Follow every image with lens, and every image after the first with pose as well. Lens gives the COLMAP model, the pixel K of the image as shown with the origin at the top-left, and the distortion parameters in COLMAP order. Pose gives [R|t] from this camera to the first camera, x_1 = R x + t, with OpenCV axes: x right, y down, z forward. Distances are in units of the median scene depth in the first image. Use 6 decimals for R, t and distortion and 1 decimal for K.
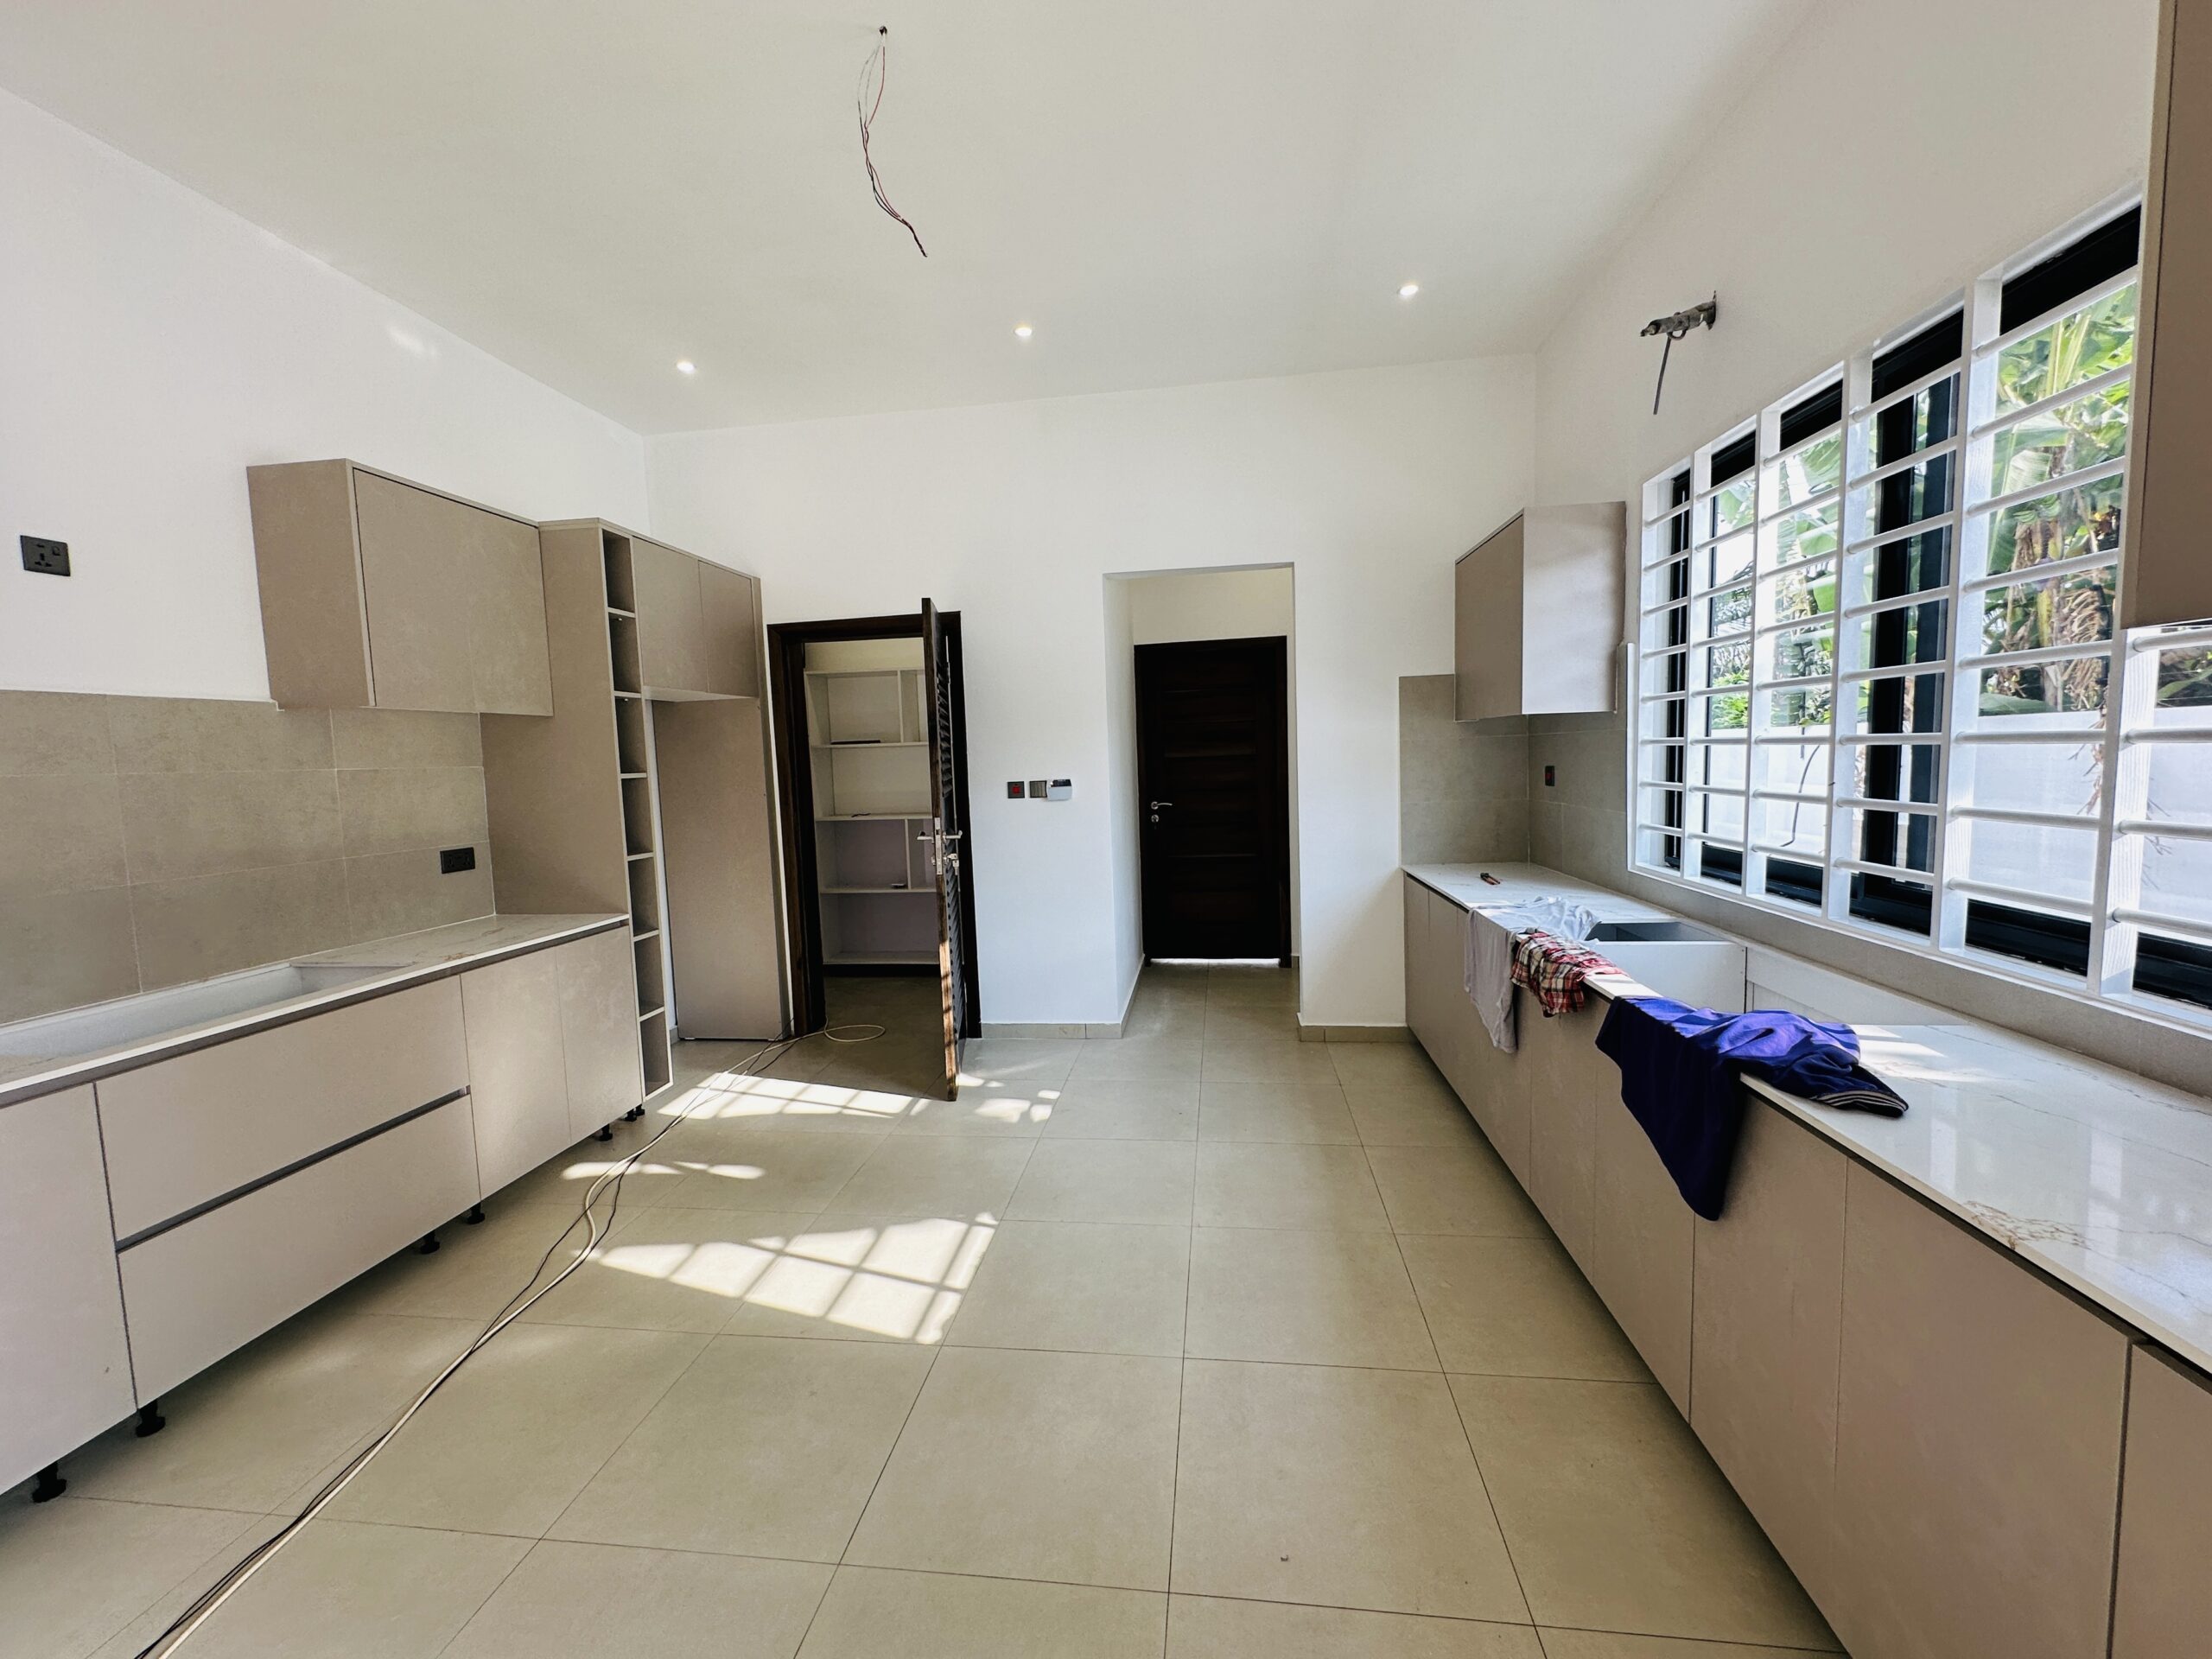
lens RADIAL K [[887.6, 0, 1105.1], [0, 887.6, 836.1], [0, 0, 1]] dist [-0.004857, 0.000835]
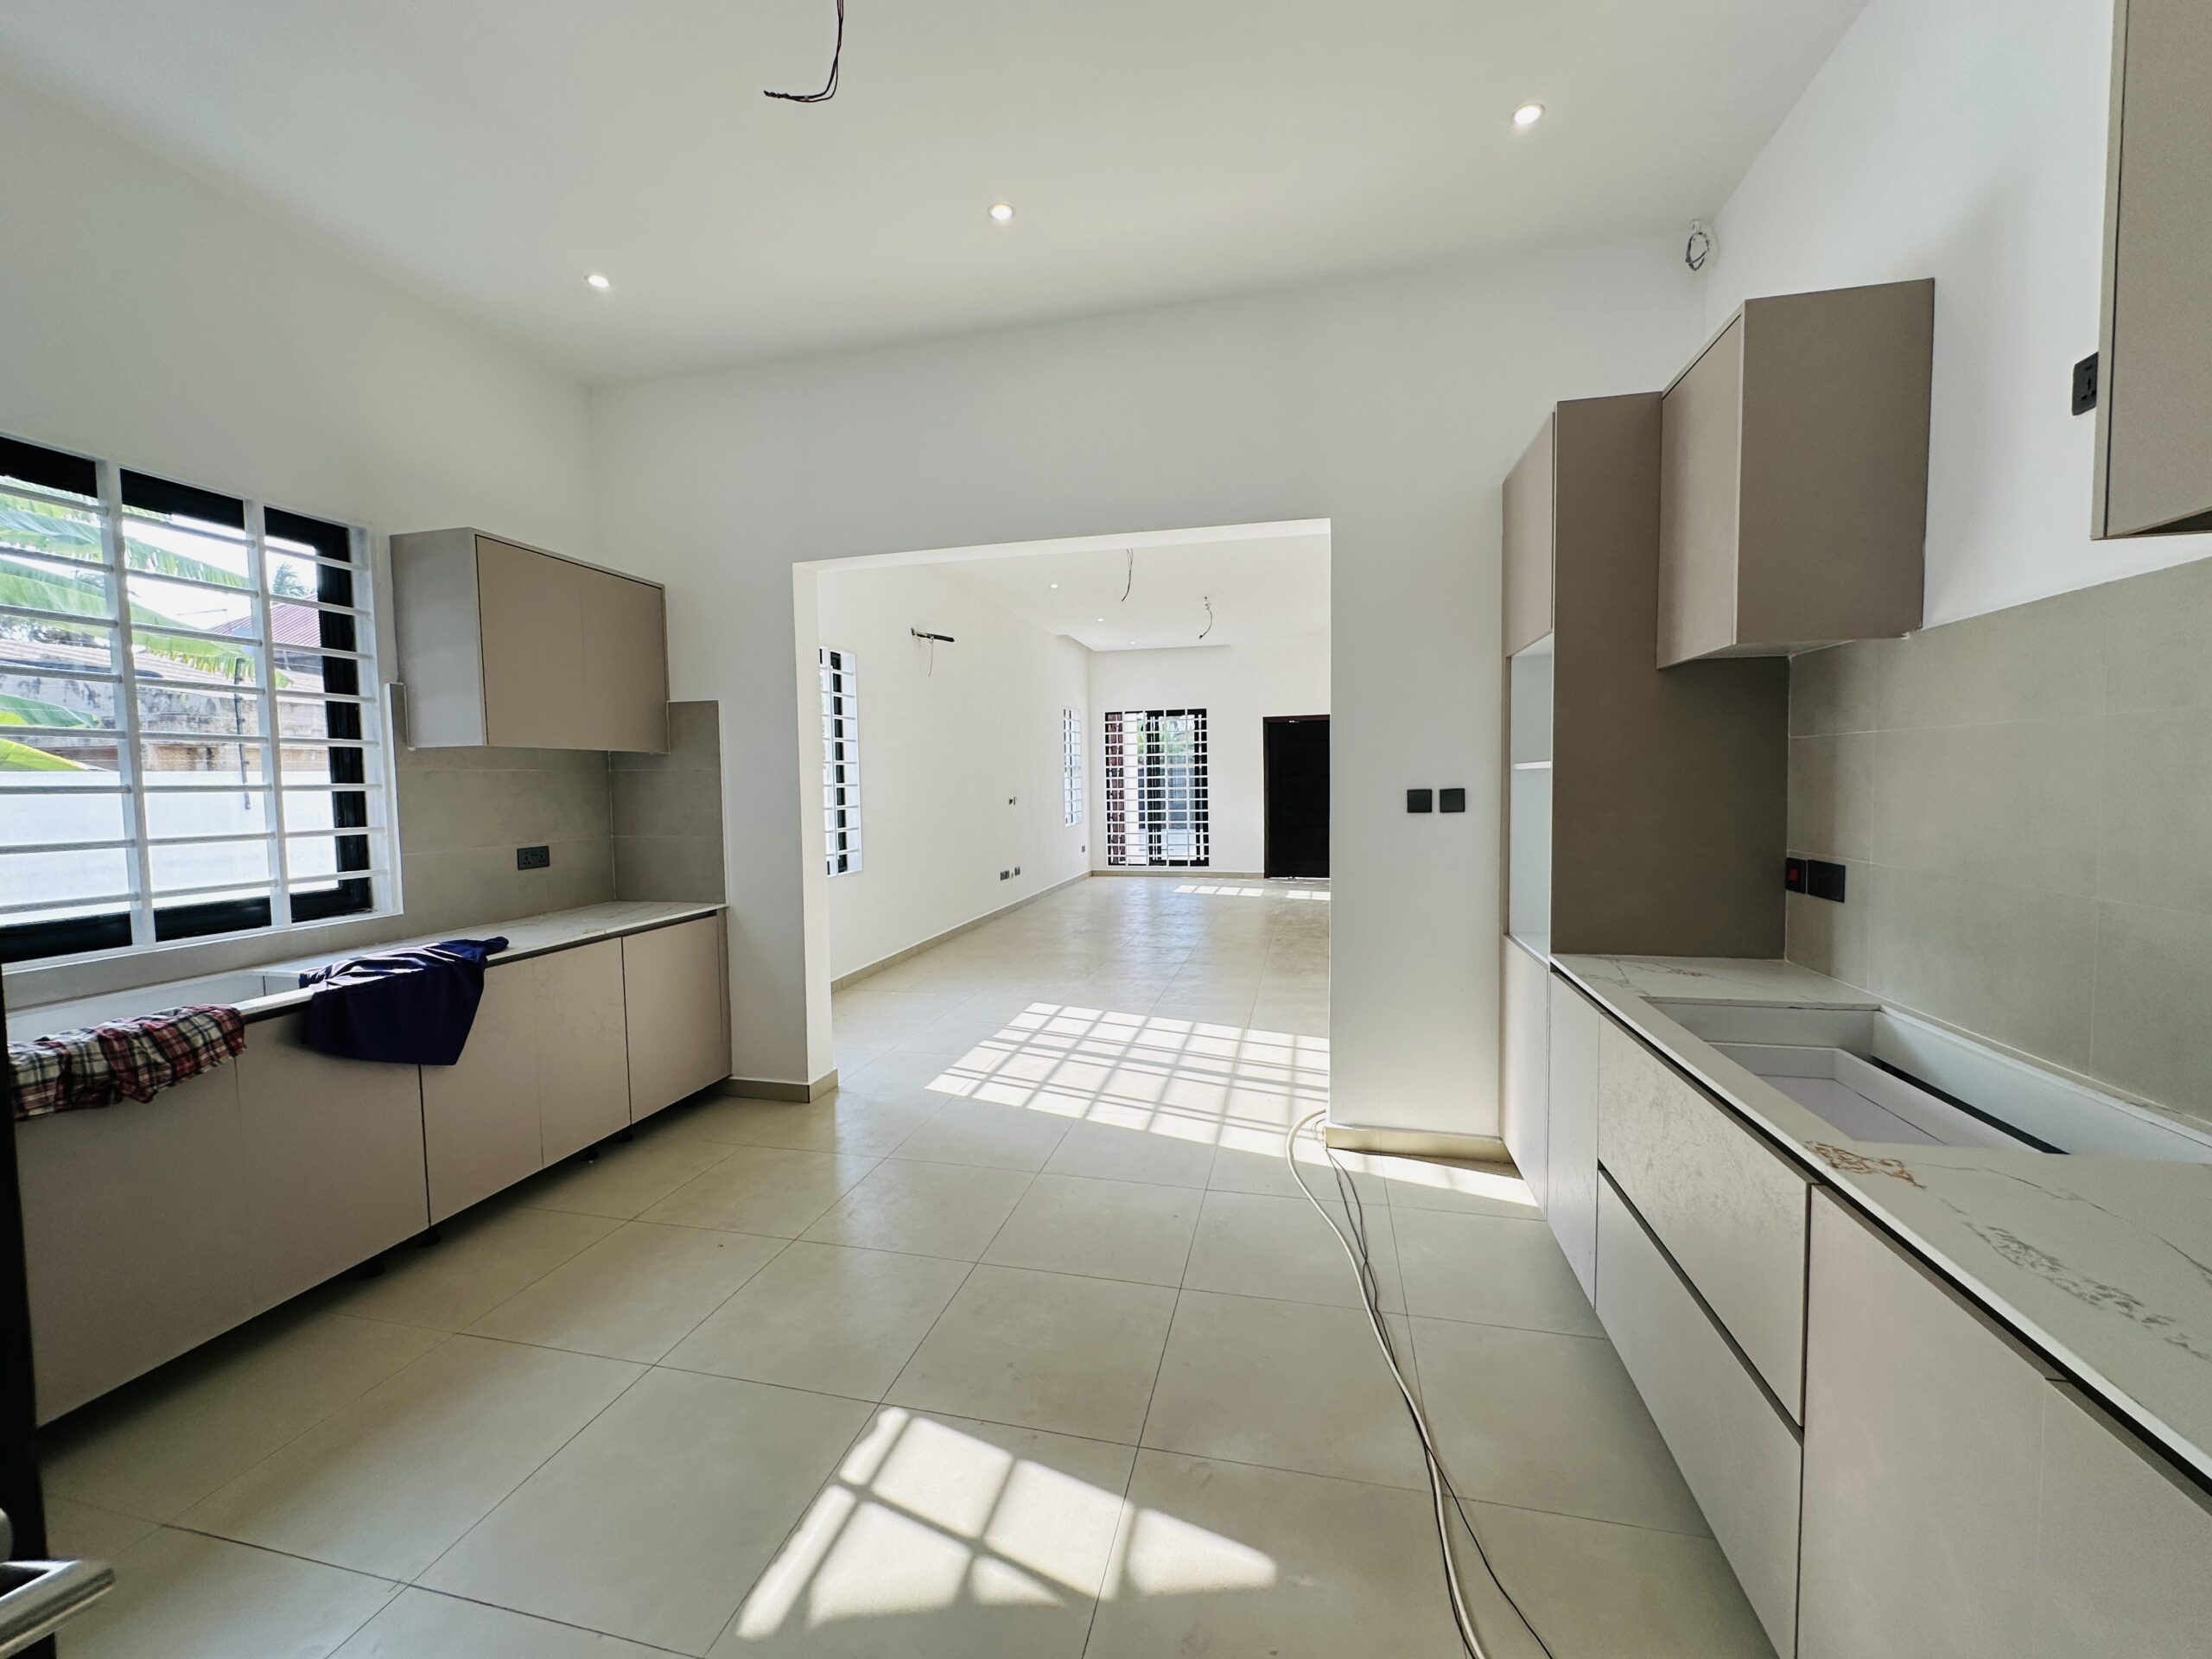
lens RADIAL K [[887.6, 0, 1099.0], [0, 887.6, 833.1], [0, 0, 1]] dist [-0.004857, 0.000835]
pose [[-0.994201, 0.045074, 0.097640, -0.318468], [0.058824, 0.987992, 0.142867, -0.076949], [-0.090028, 0.147782, -0.984914, 1.089477]]
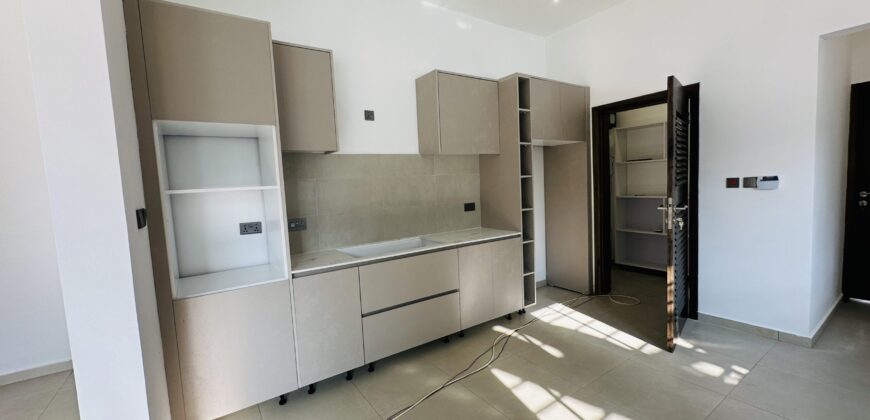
lens RADIAL K [[348.6, 0, 434.8], [0, 348.6, 210.4], [0, 0, 1]] dist [-0.001028, -0.000153]
pose [[0.665825, 0.059974, -0.743693, 0.022835], [-0.042091, 0.998196, 0.042814, -0.004952], [0.744920, 0.002796, 0.667148, 0.163122]]
